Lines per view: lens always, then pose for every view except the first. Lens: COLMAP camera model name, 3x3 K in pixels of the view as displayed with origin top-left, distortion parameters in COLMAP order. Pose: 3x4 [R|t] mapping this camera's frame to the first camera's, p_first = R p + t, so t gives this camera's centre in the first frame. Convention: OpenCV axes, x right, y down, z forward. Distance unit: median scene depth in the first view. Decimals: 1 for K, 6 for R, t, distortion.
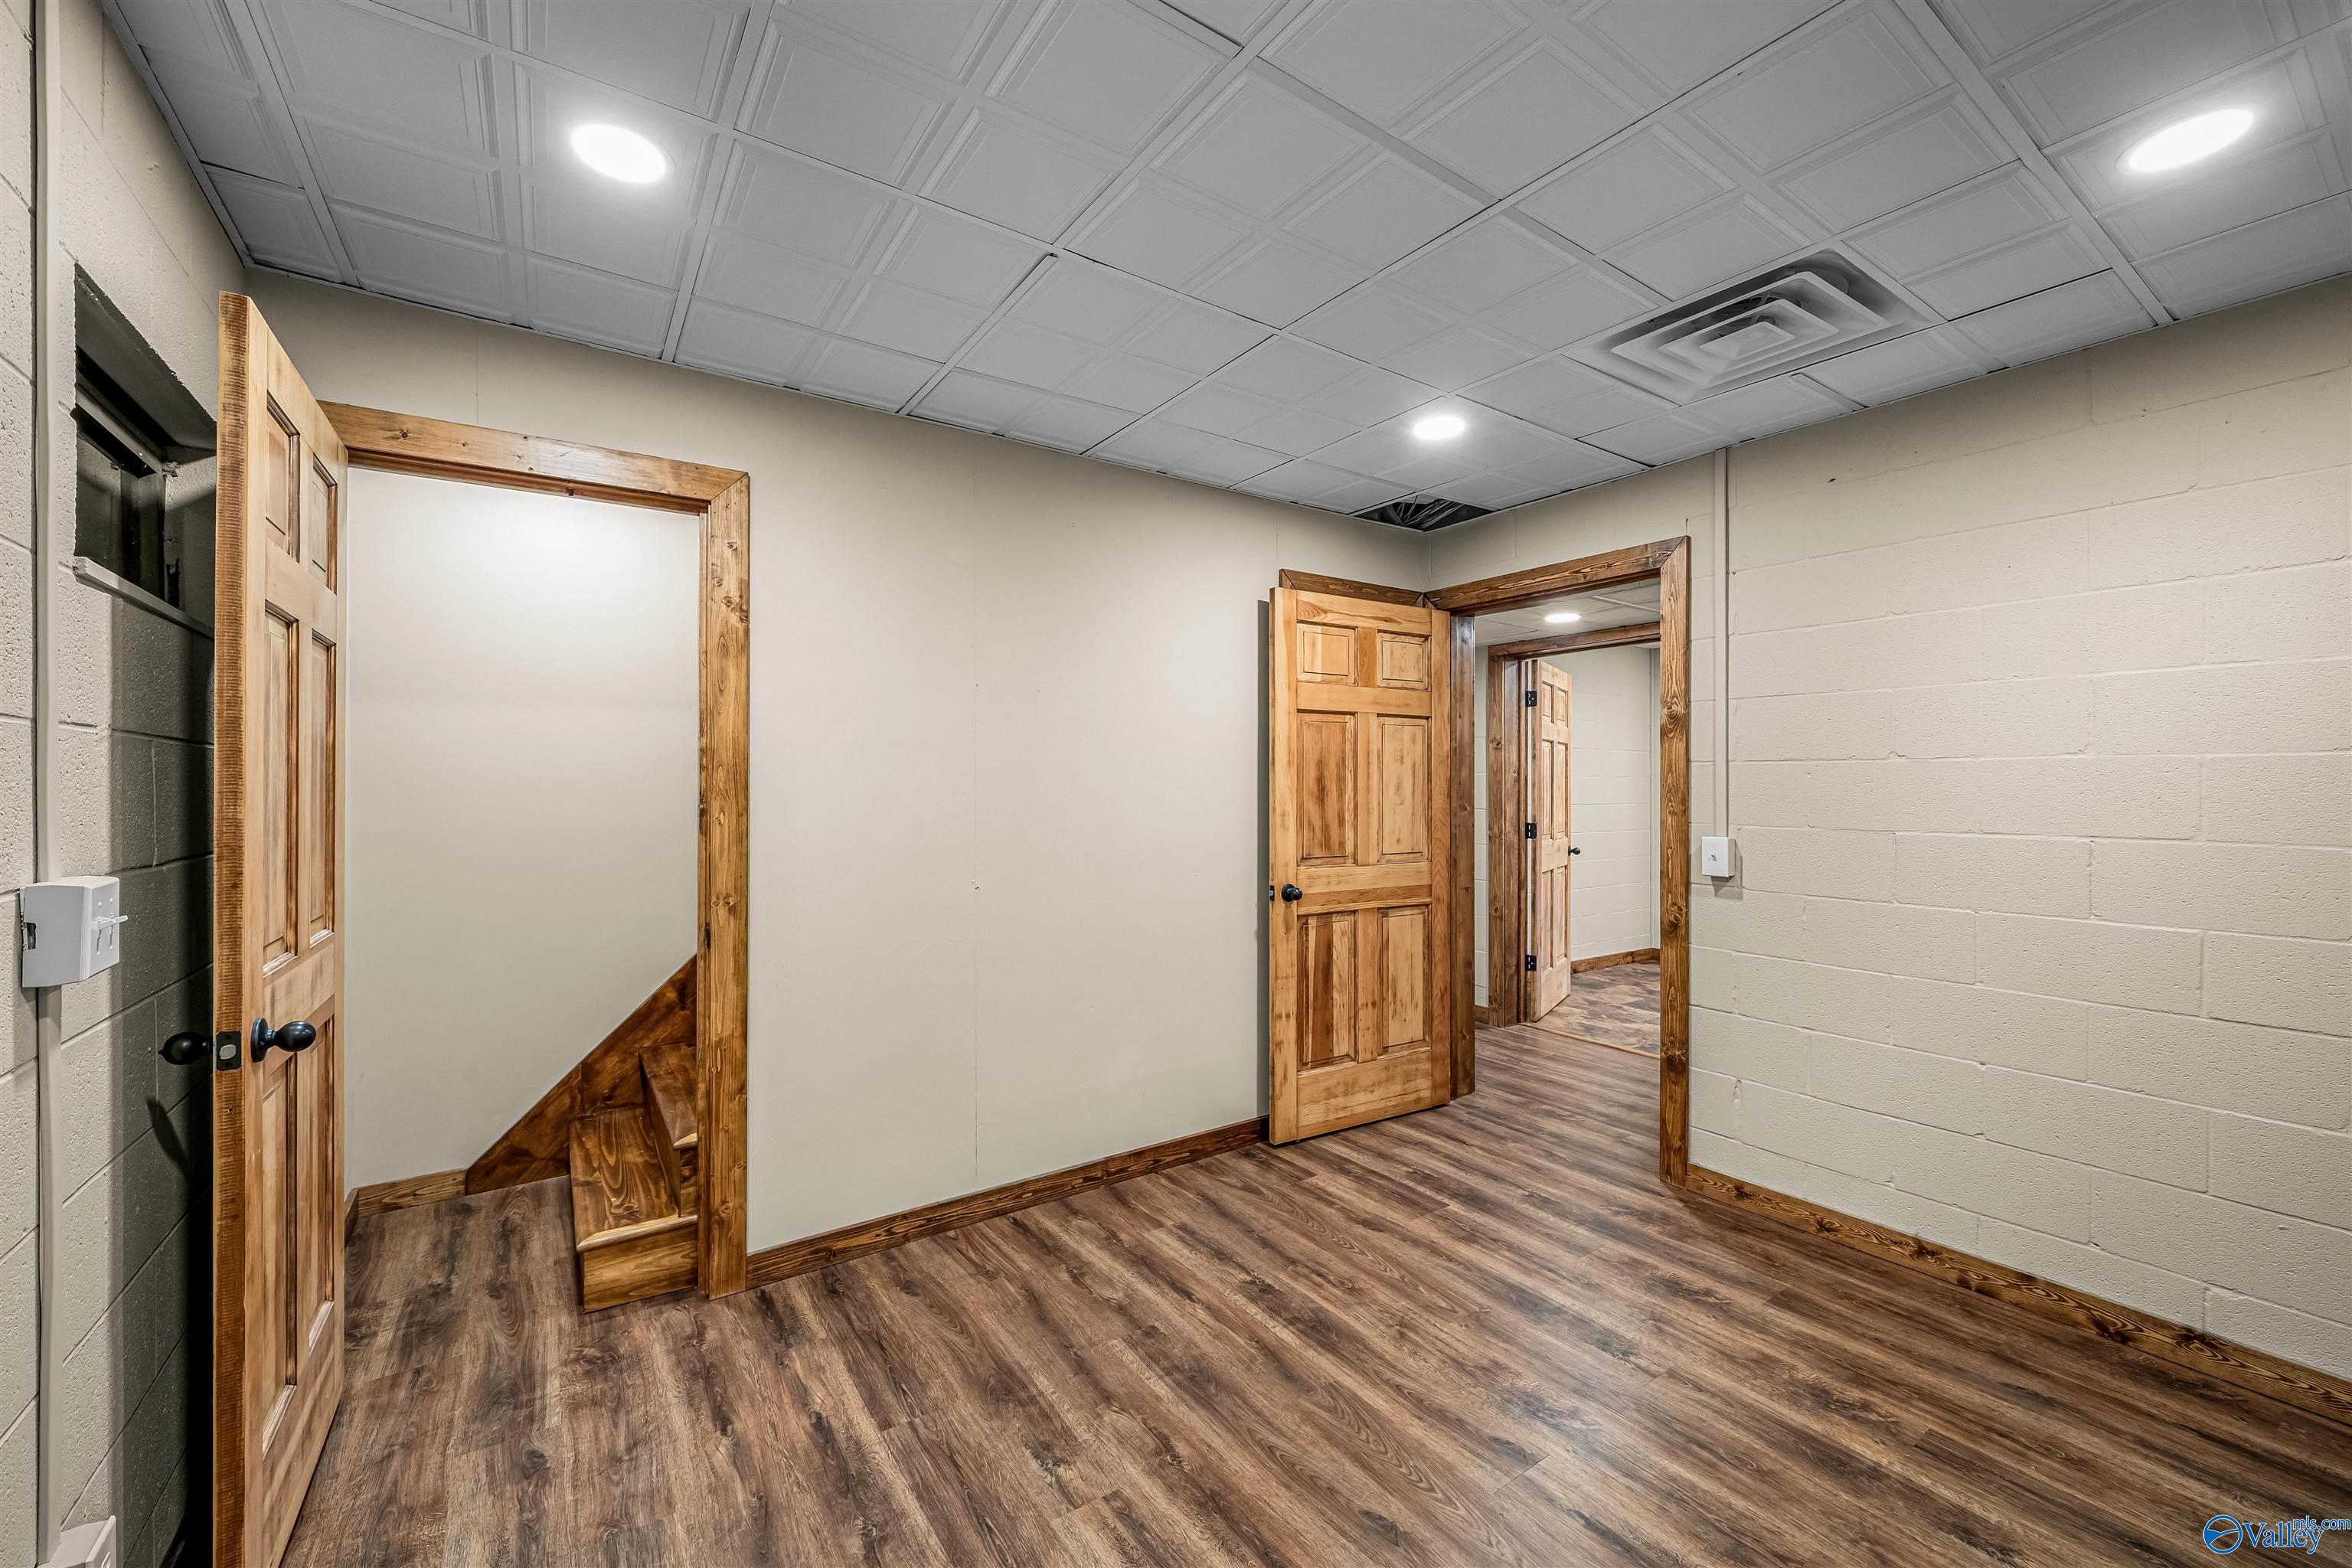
lens RADIAL K [[949.9, 0, 1168.4], [0, 949.9, 788.0], [0, 0, 1]] dist [-0.001081, 0.000366]
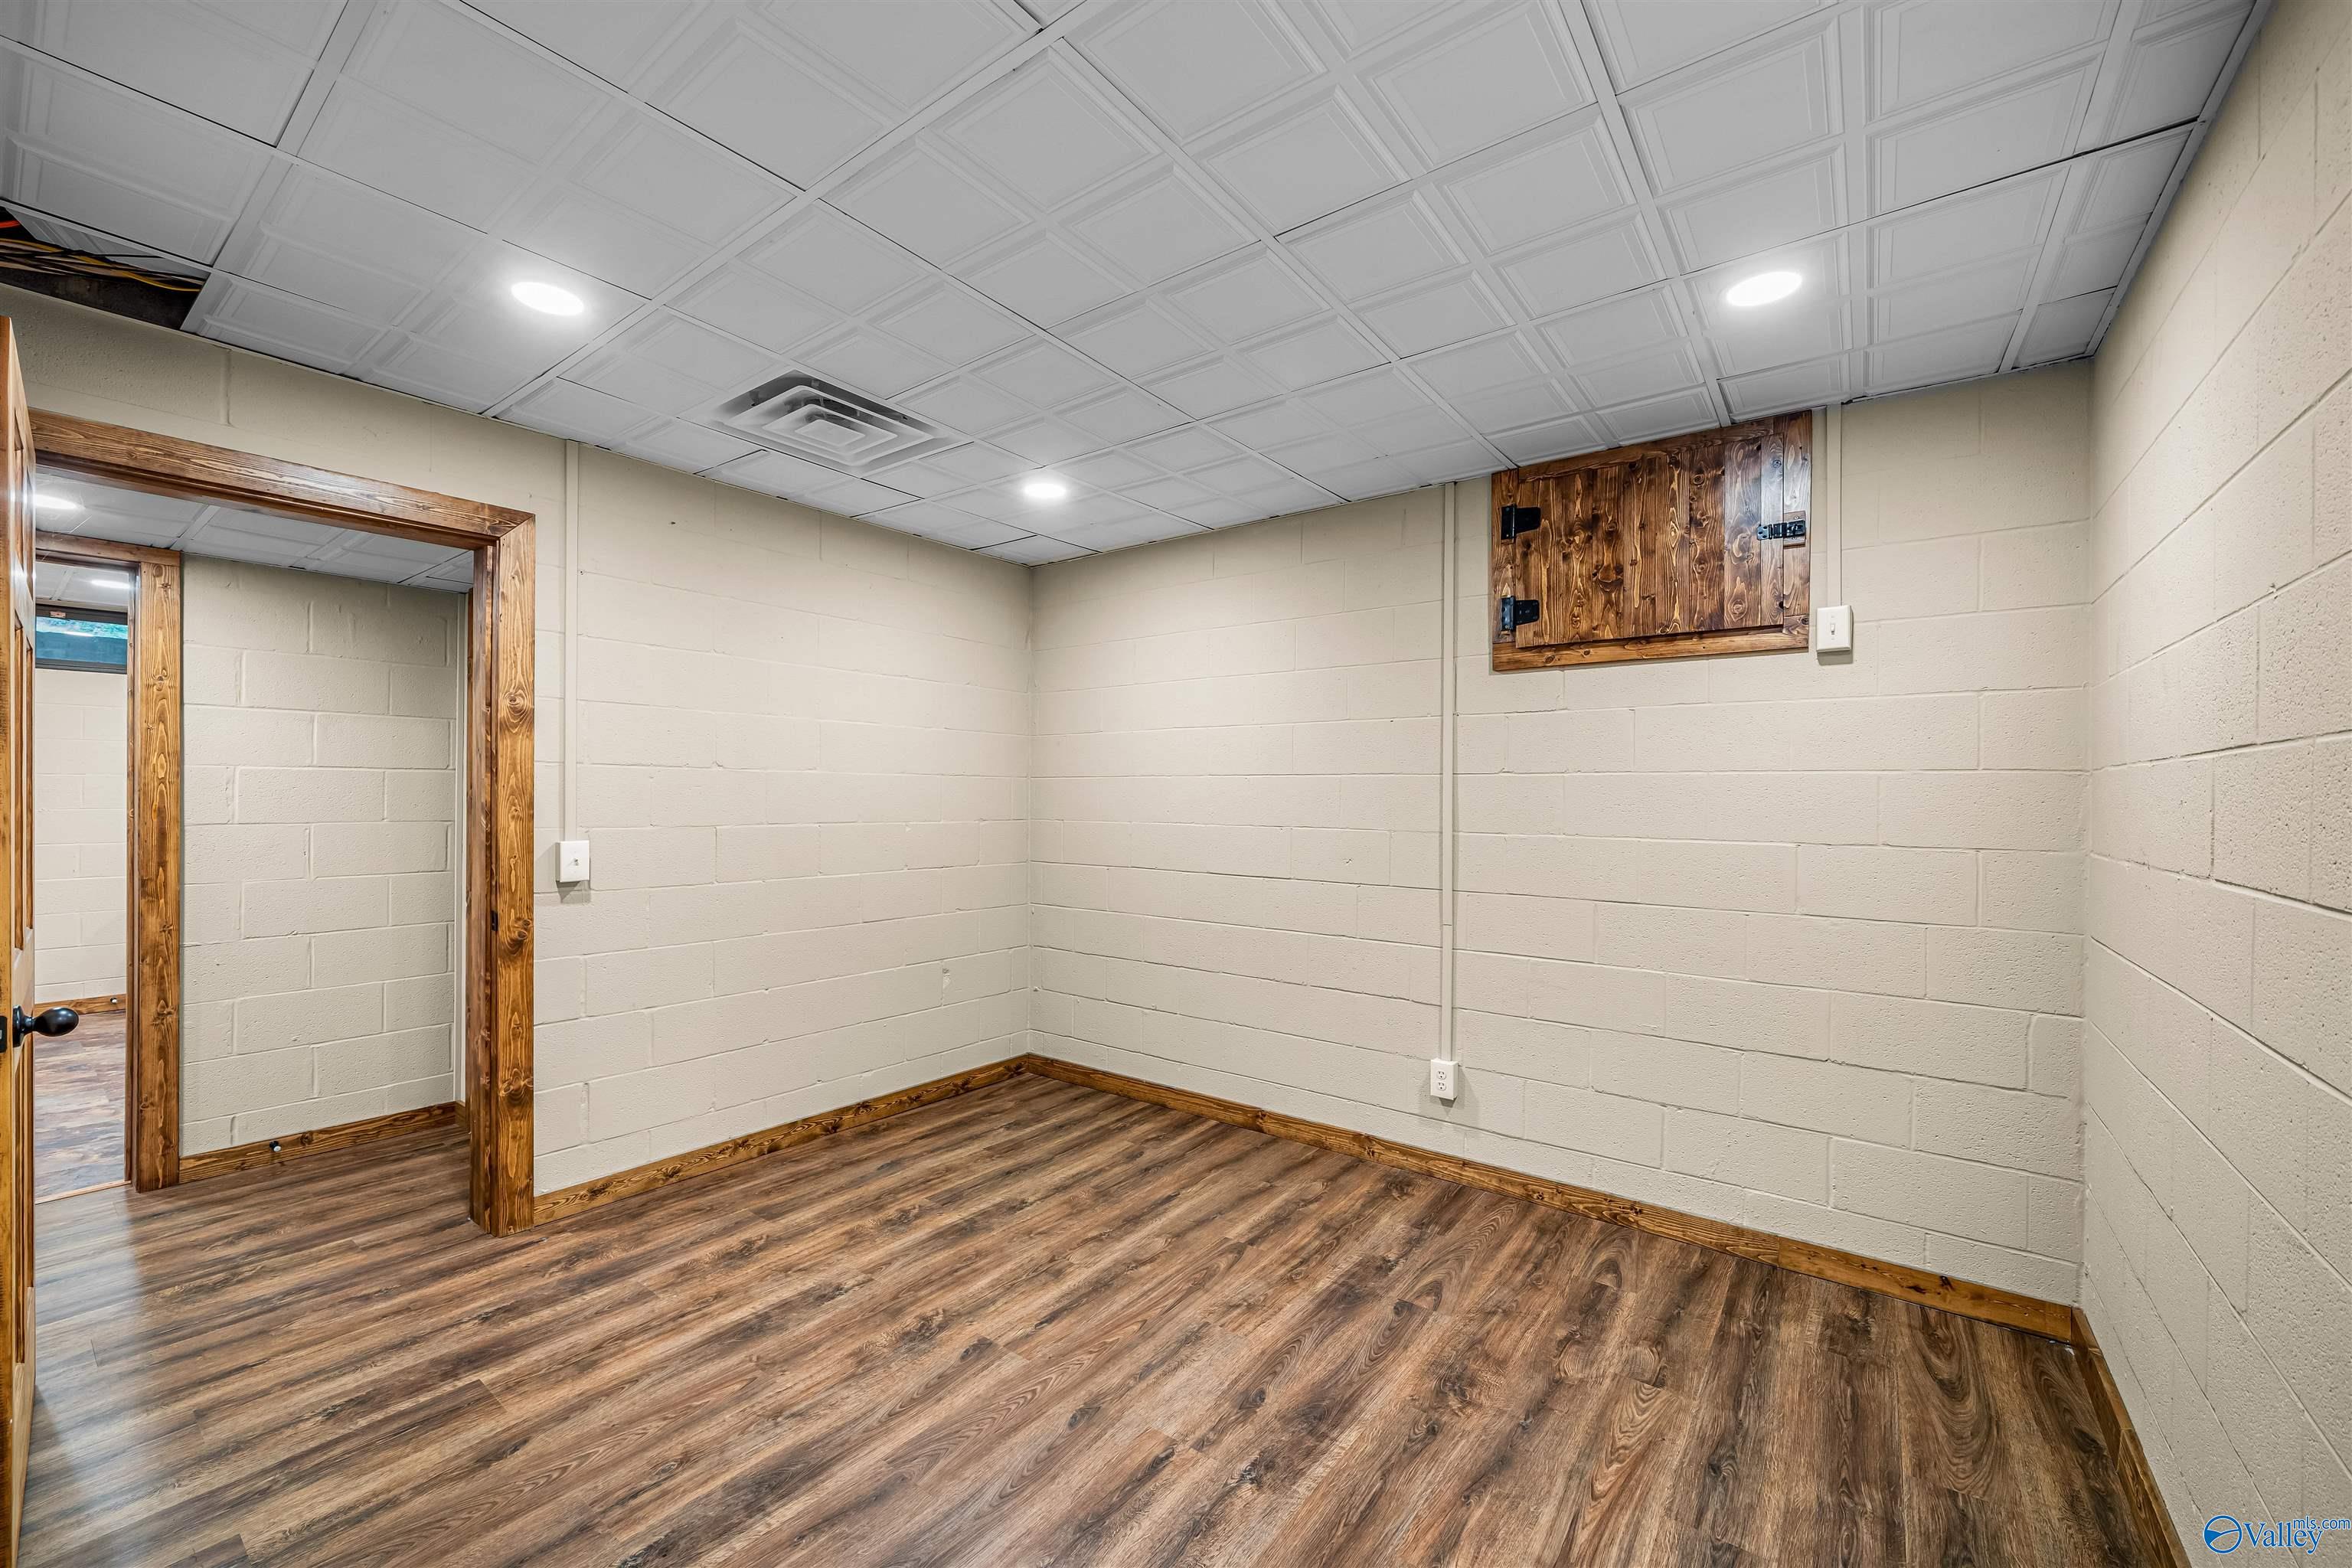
lens RADIAL K [[949.9, 0, 1160.1], [0, 949.9, 792.8], [0, 0, 1]] dist [-0.001081, 0.000366]
pose [[-0.327305, -0.001275, 0.944918, -0.644726], [-0.007517, 0.999971, -0.001255, -0.000878], [-0.944889, -0.007514, -0.327305, 0.905315]]
